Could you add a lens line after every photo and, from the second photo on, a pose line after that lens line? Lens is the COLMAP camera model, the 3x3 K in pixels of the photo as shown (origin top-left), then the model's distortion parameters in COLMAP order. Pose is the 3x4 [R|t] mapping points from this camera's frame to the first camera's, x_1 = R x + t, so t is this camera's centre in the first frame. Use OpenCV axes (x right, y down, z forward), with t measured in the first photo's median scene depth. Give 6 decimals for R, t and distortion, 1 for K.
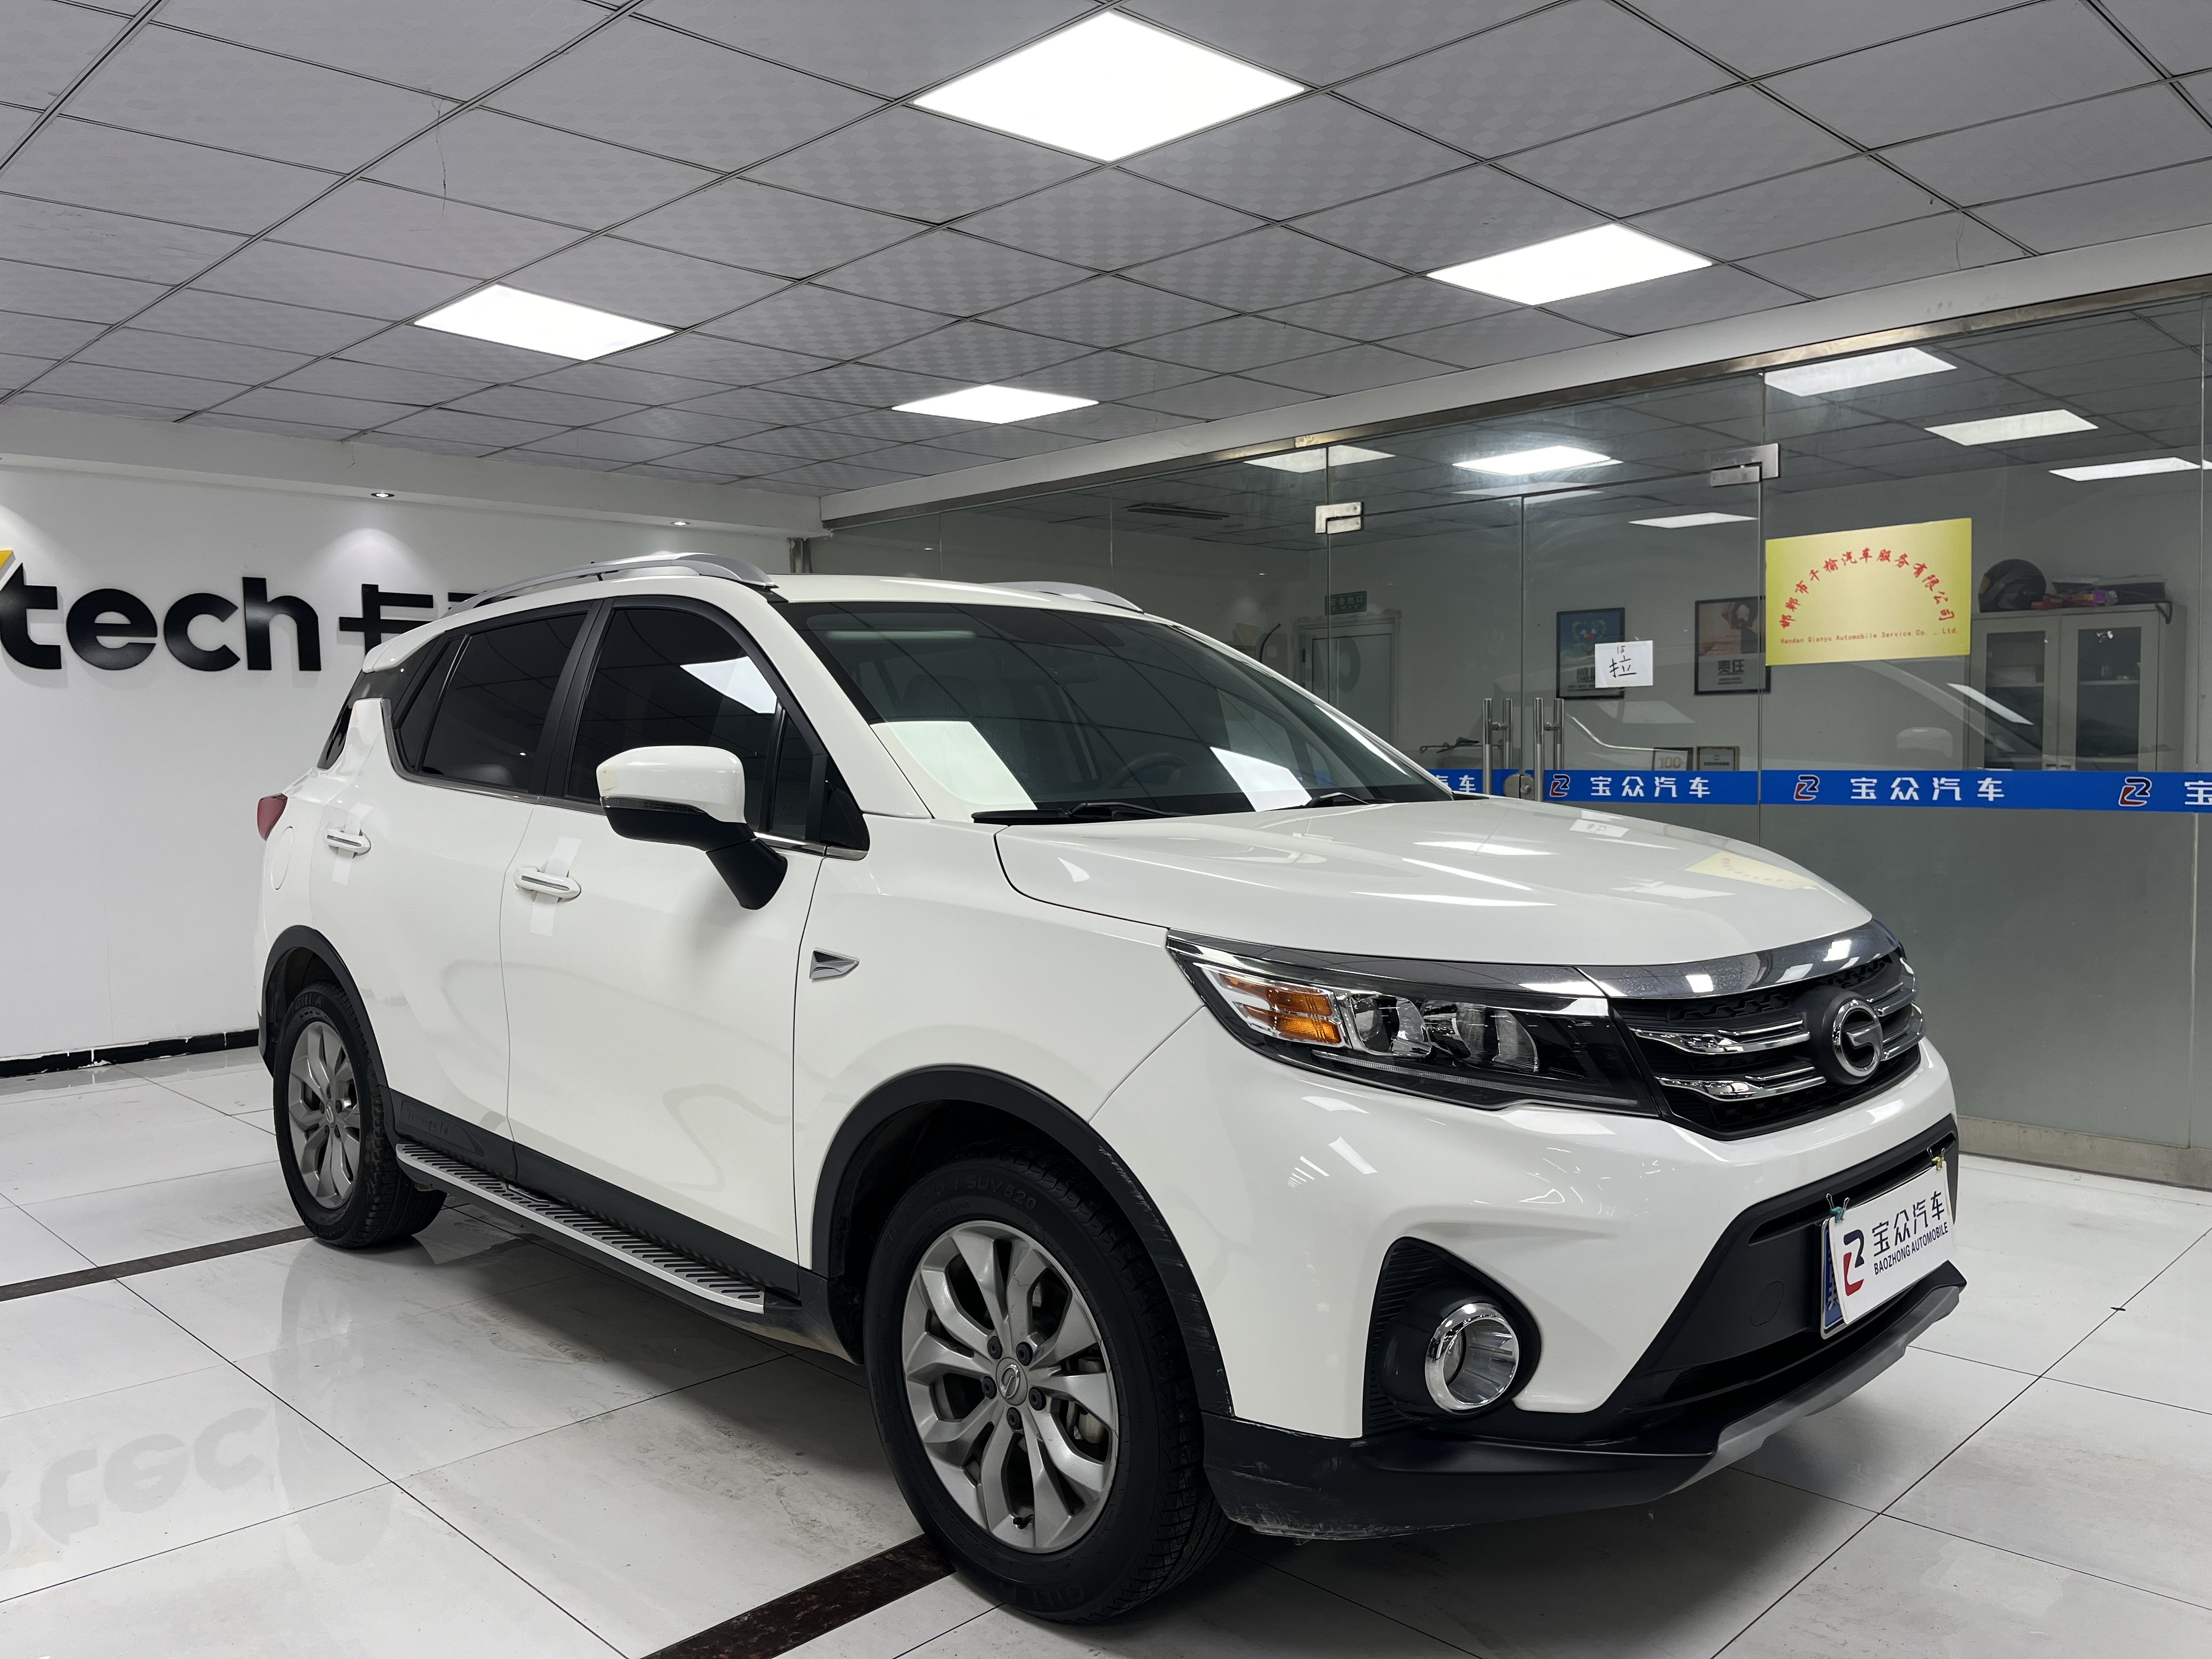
lens RADIAL K [[1694.0, 0, 1114.5], [0, 1694.0, 838.3], [0, 0, 1]] dist [0.043223, -0.038291]
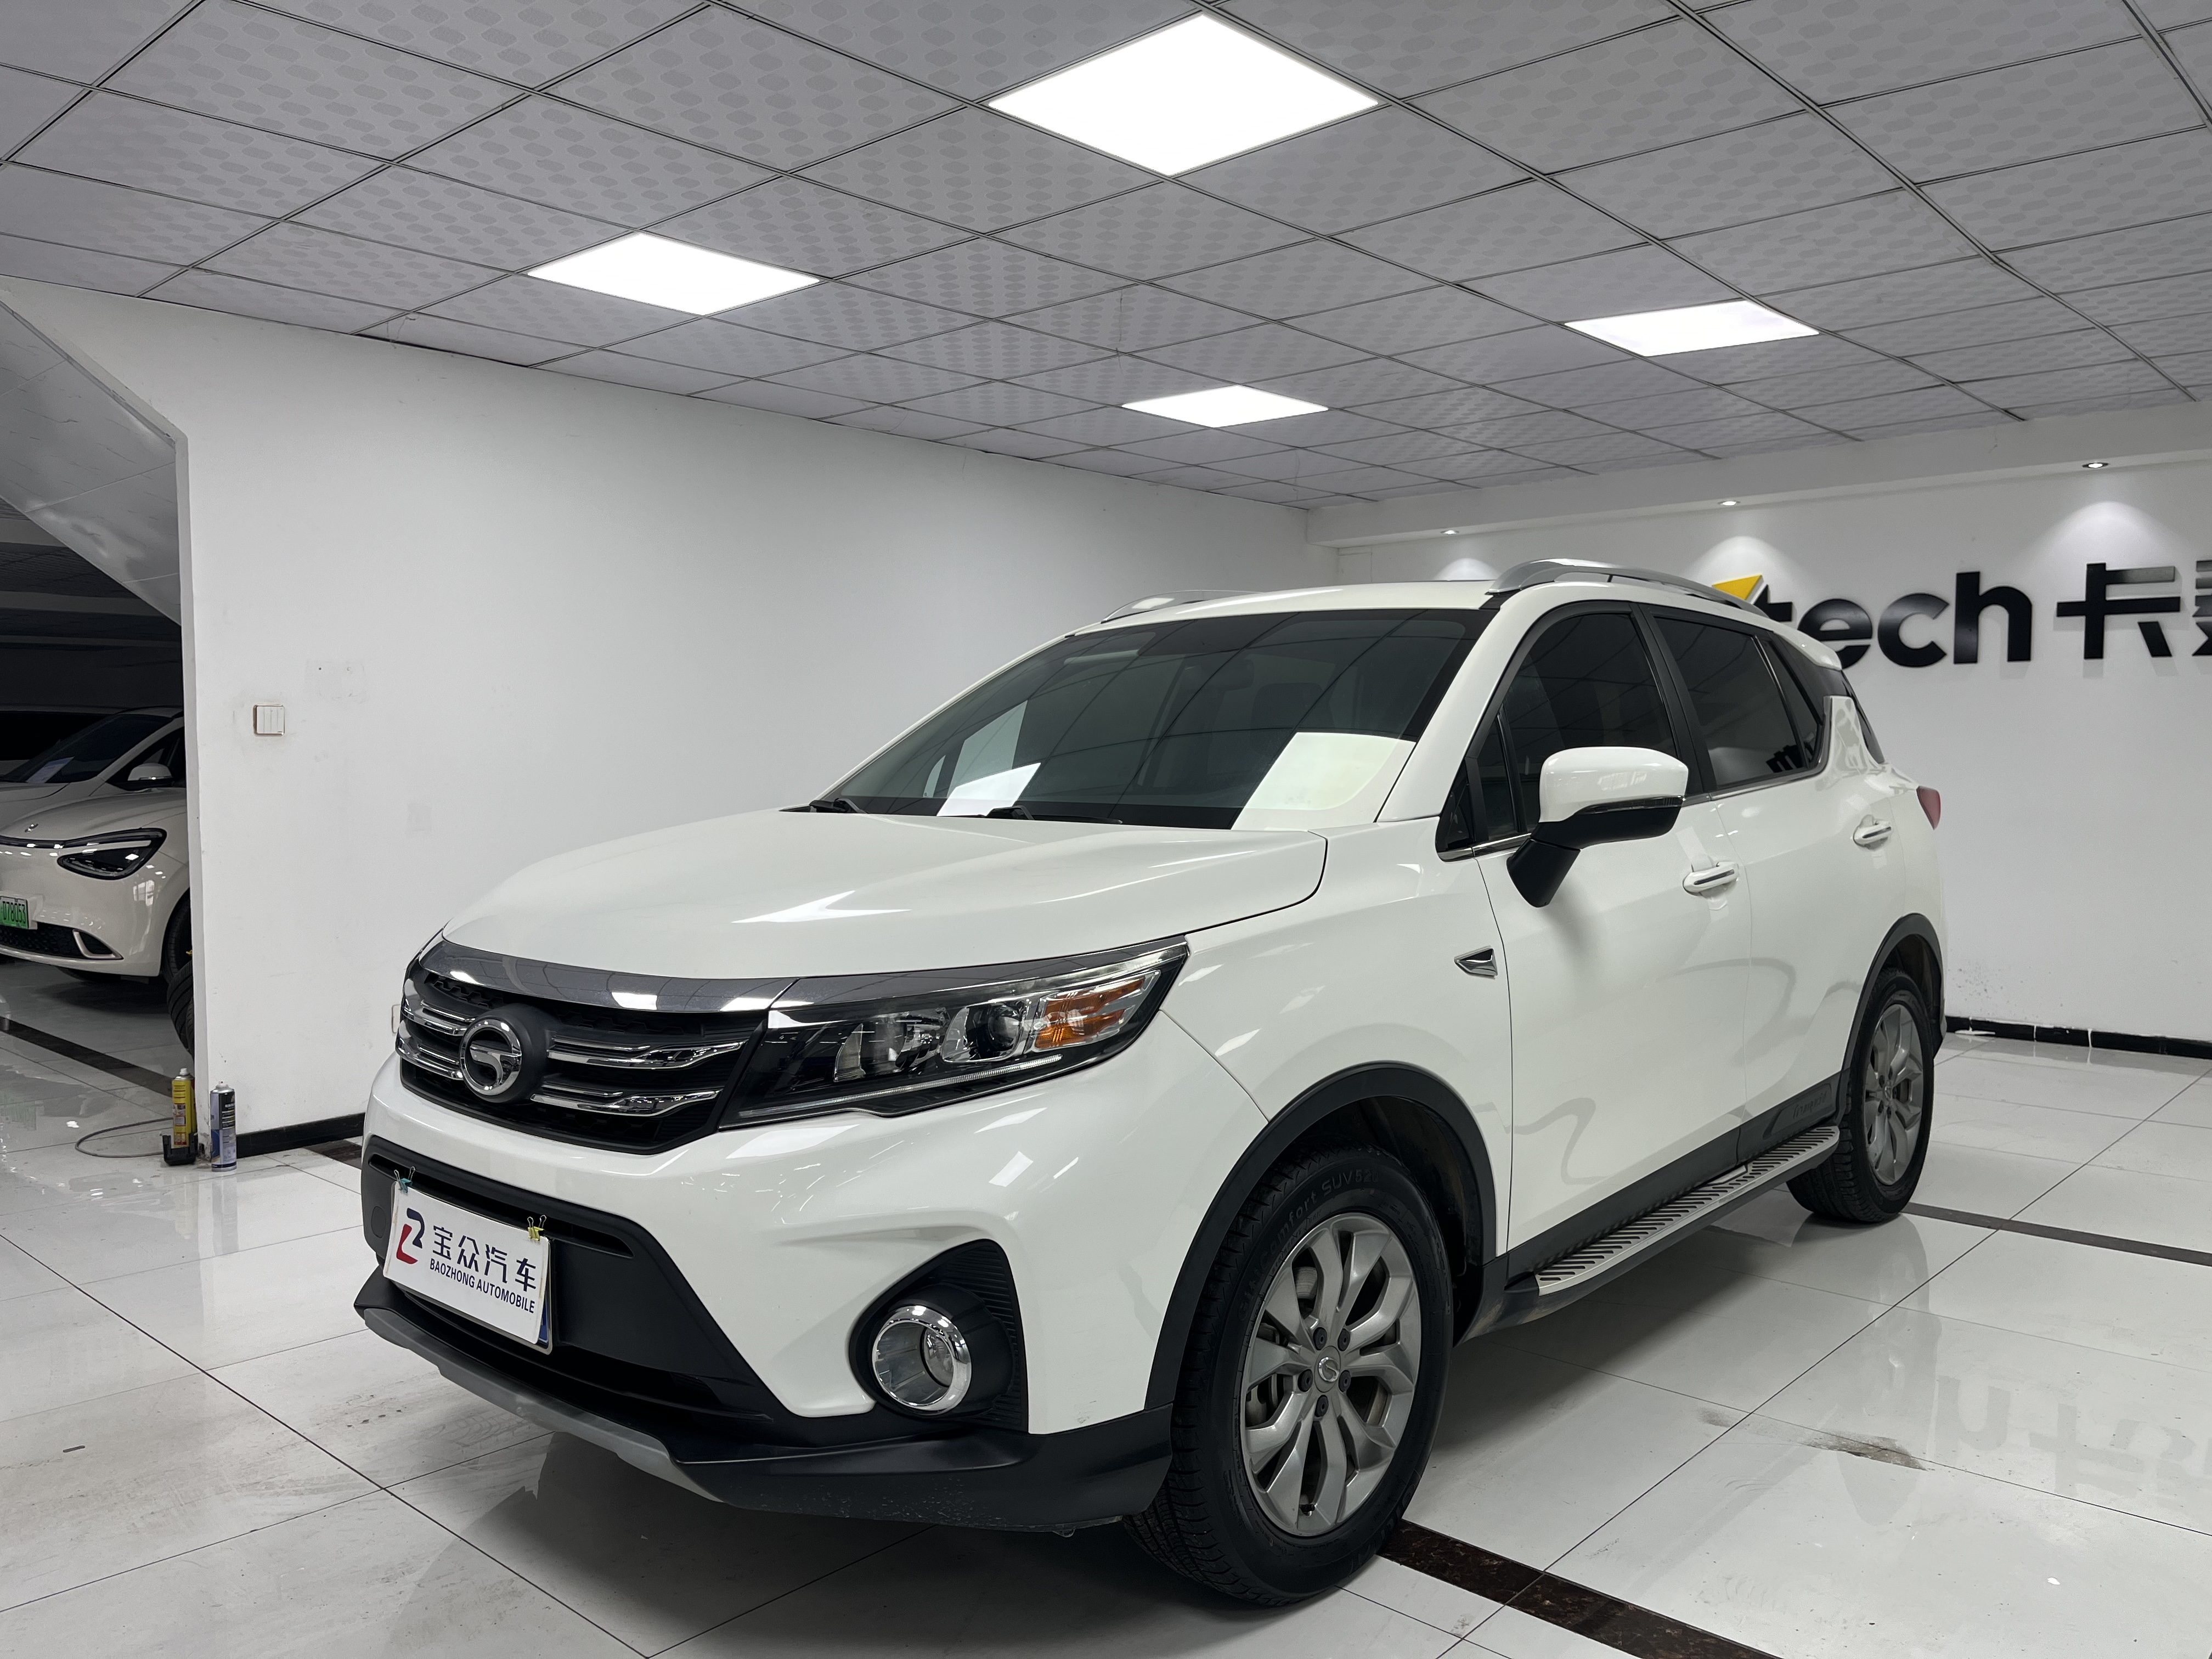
lens RADIAL K [[1694.0, 0, 1098.5], [0, 1694.0, 845.0], [0, 0, 1]] dist [0.043223, -0.038291]
pose [[0.028703, 0.071103, -0.997056, 0.518775], [-0.054570, 0.996091, 0.069463, -0.034952], [0.998097, 0.052415, 0.032471, 0.475605]]
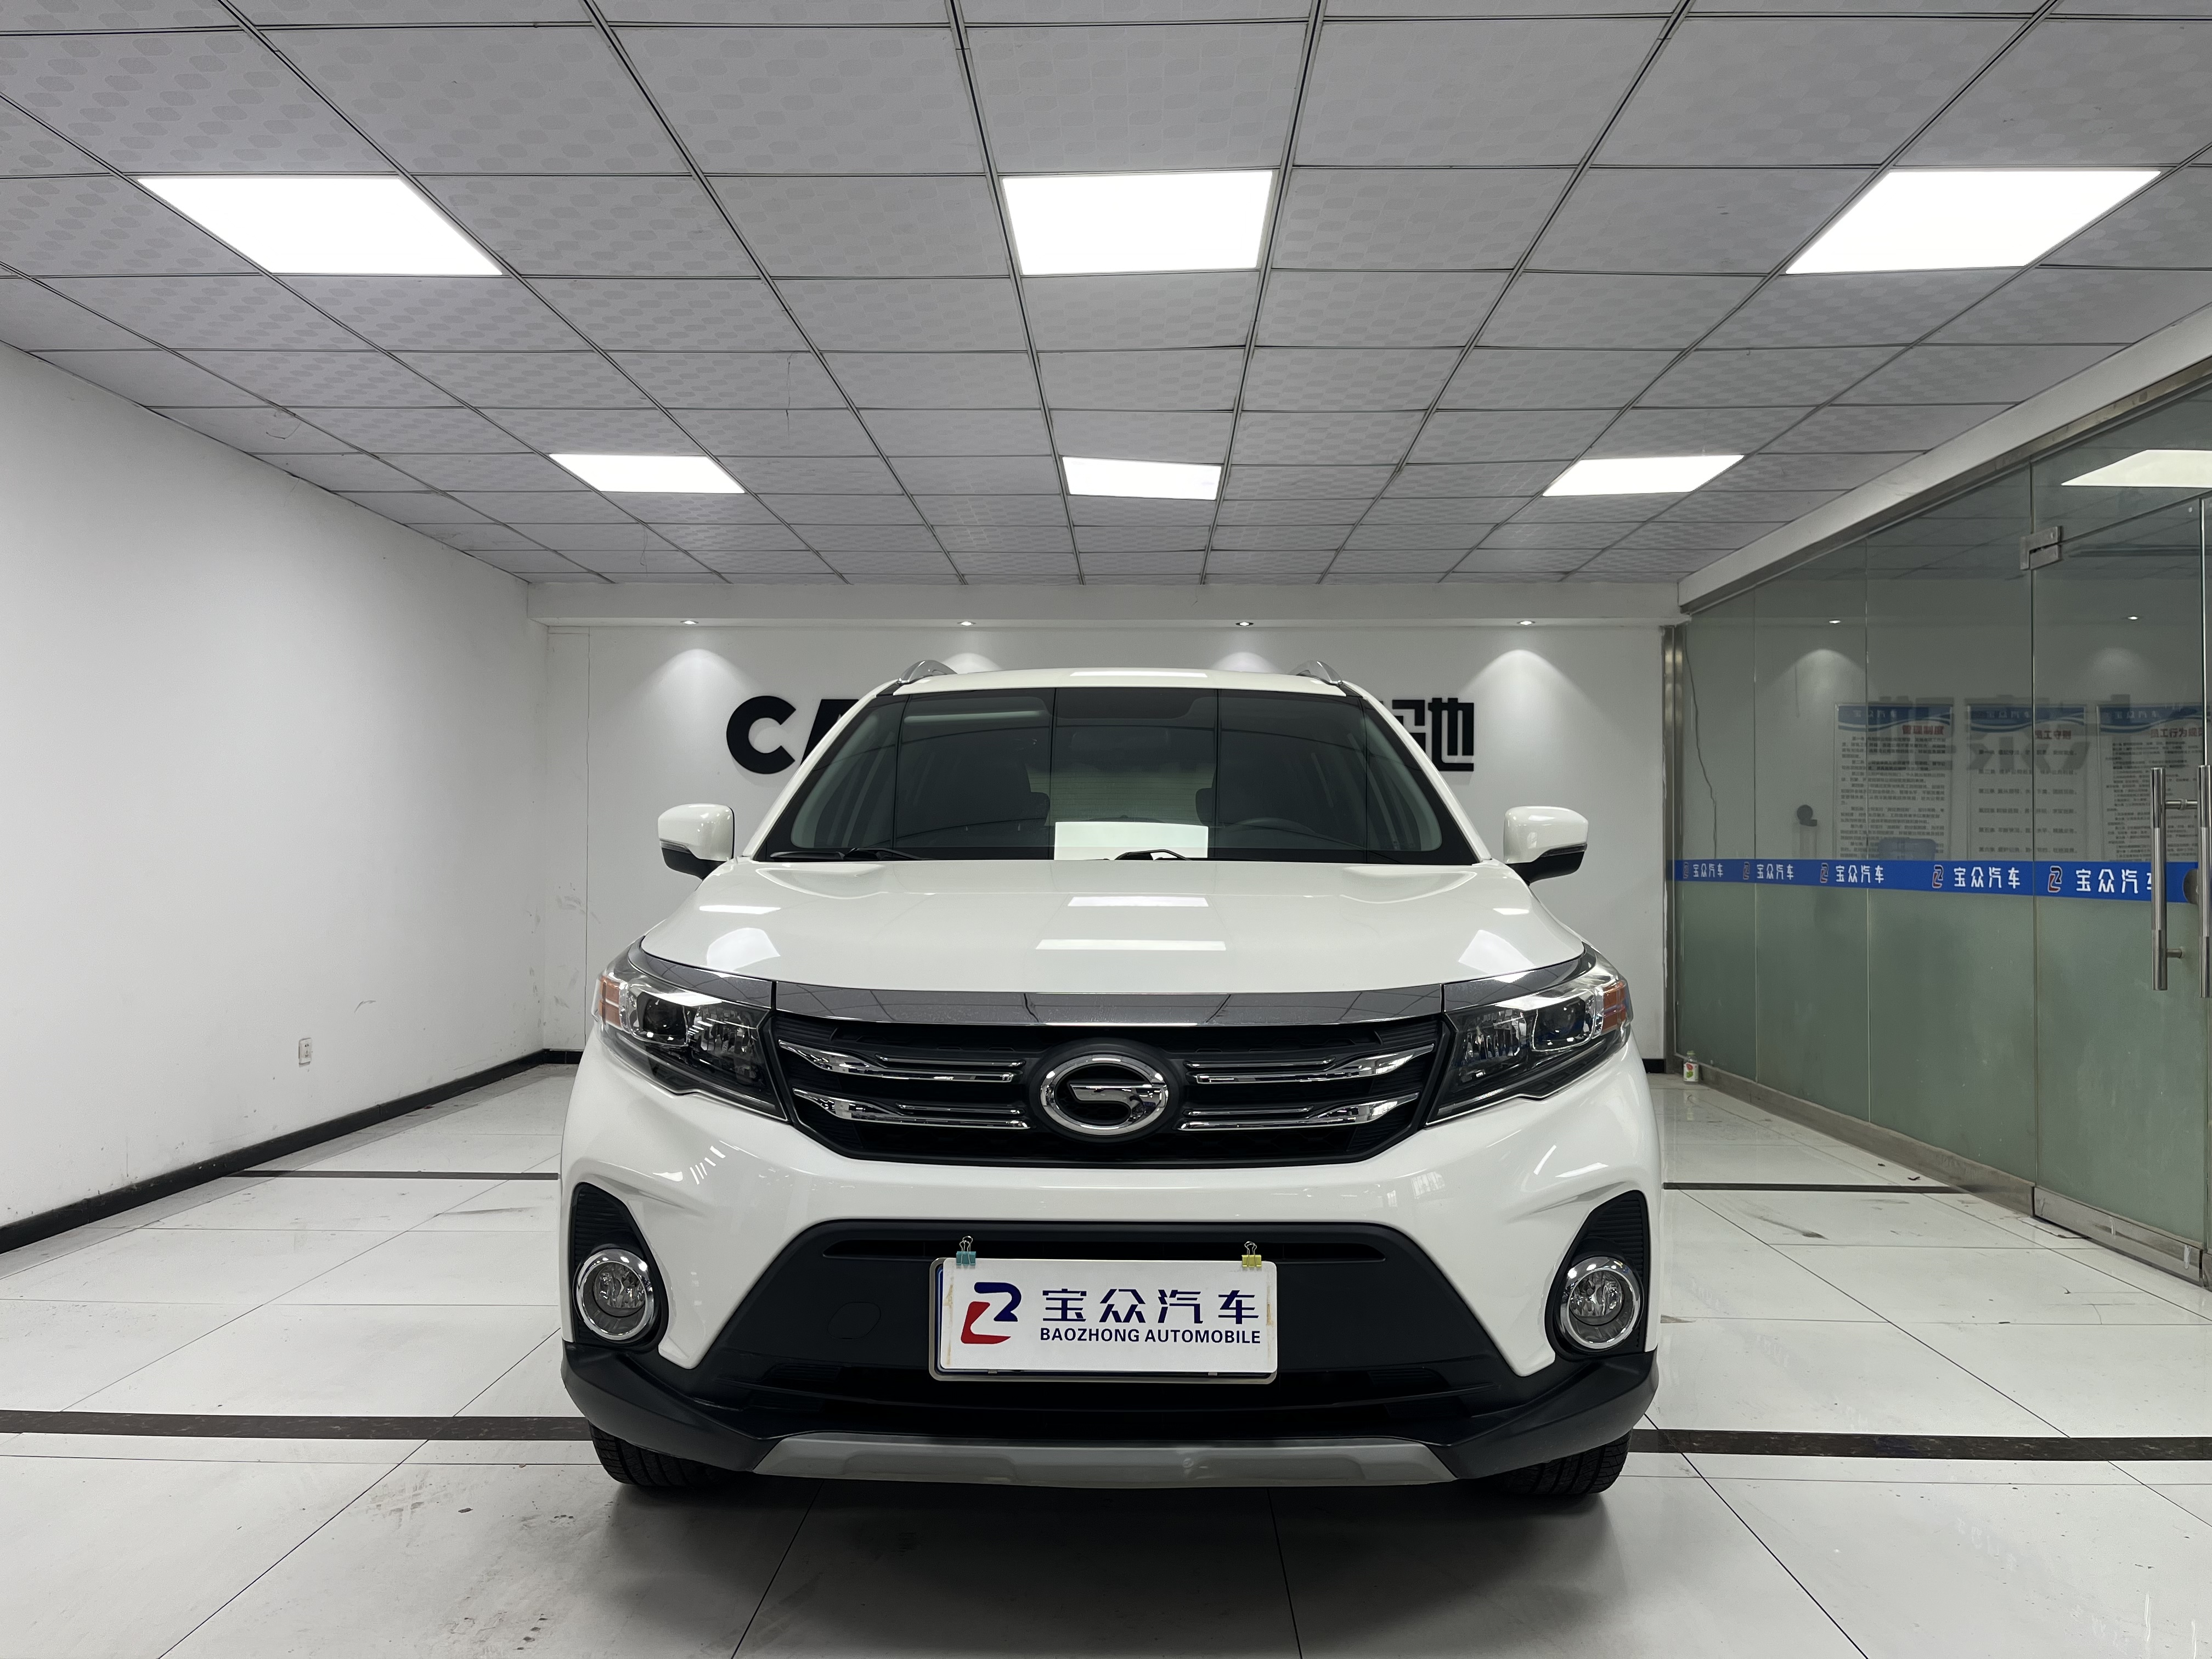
lens RADIAL K [[1694.0, 0, 1103.5], [0, 1694.0, 838.8], [0, 0, 1]] dist [0.043223, -0.038291]
pose [[0.684314, 0.007394, -0.729150, 0.402437], [-0.054155, 0.997702, -0.040707, 0.005167], [0.727173, 0.067343, 0.683143, 0.126717]]
